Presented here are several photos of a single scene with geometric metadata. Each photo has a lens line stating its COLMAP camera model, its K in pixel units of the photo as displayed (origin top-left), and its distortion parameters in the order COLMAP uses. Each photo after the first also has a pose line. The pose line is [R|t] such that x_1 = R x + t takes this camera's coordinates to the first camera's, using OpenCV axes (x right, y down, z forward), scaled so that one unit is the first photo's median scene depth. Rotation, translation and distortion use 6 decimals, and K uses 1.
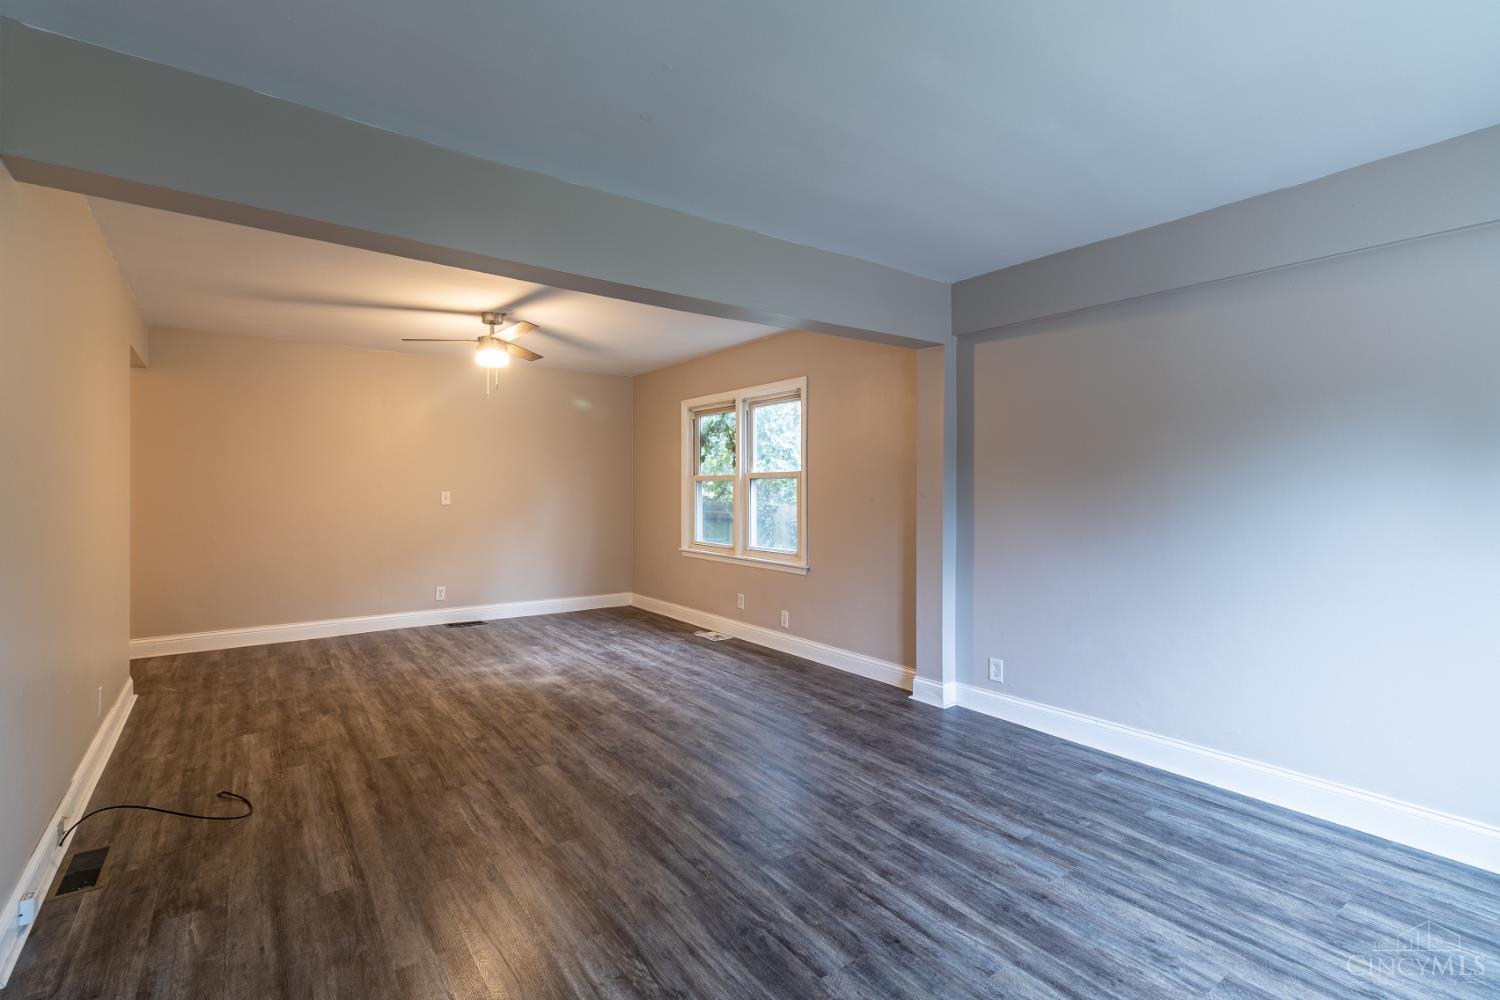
lens RADIAL K [[690.0, 0, 741.4], [0, 690.0, 485.9], [0, 0, 1]] dist [0.002415, 0.000576]
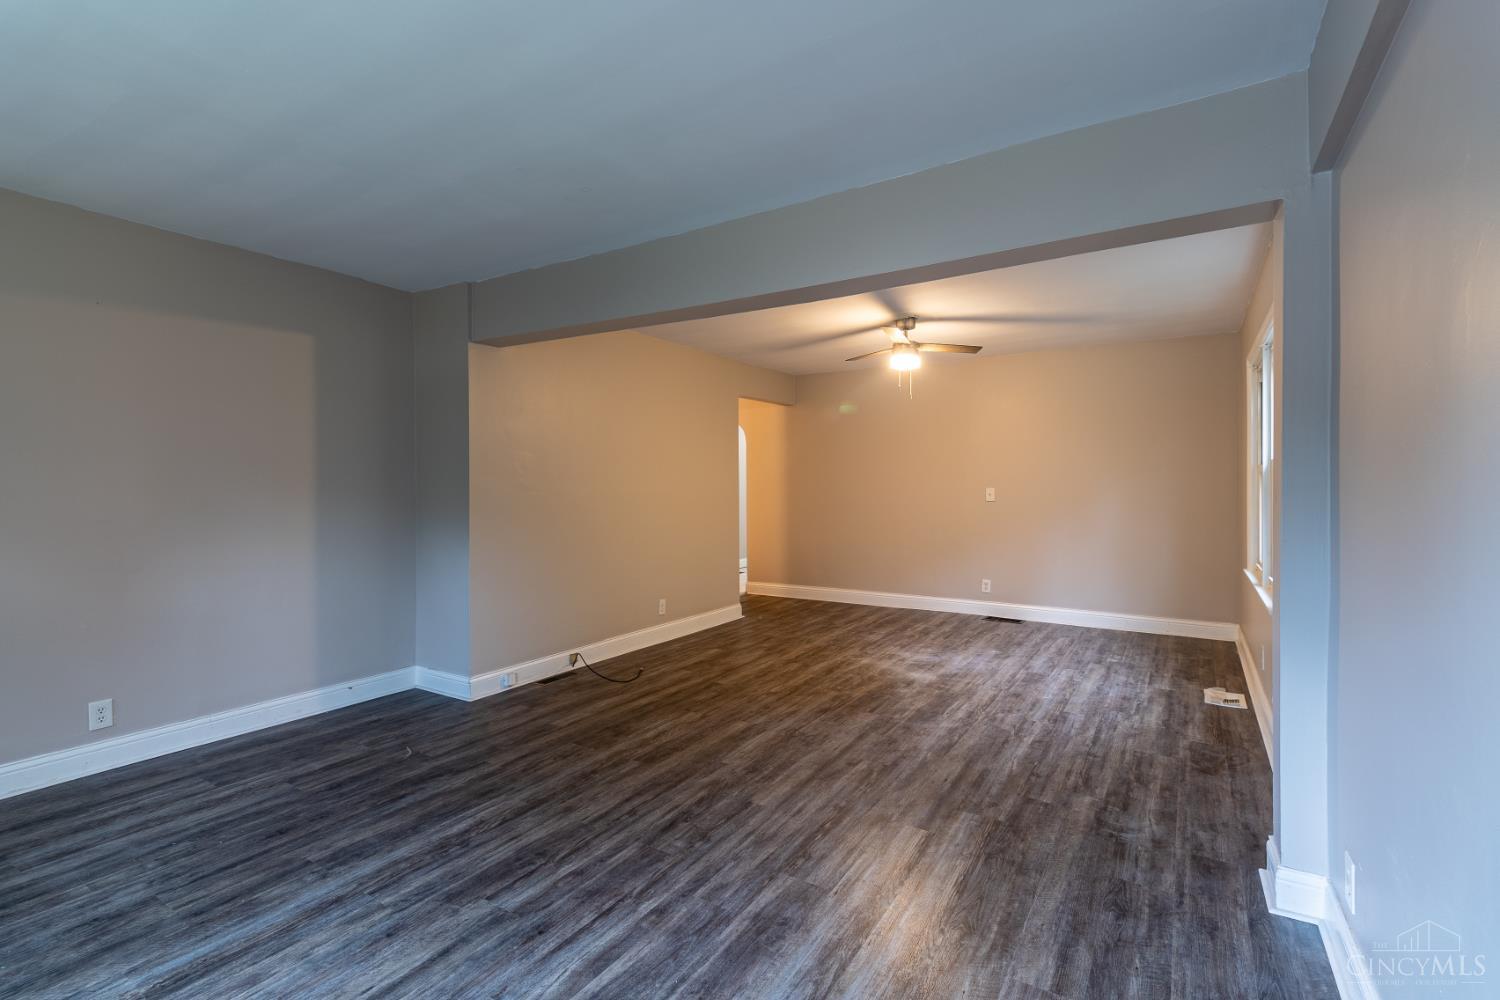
lens RADIAL K [[690.0, 0, 741.4], [0, 690.0, 485.9], [0, 0, 1]] dist [0.002415, 0.000576]
pose [[0.360029, -0.002520, -0.932938, 0.623930], [0.008167, 0.999967, 0.000451, 0.002948], [0.932905, -0.007781, 0.360038, 0.446506]]
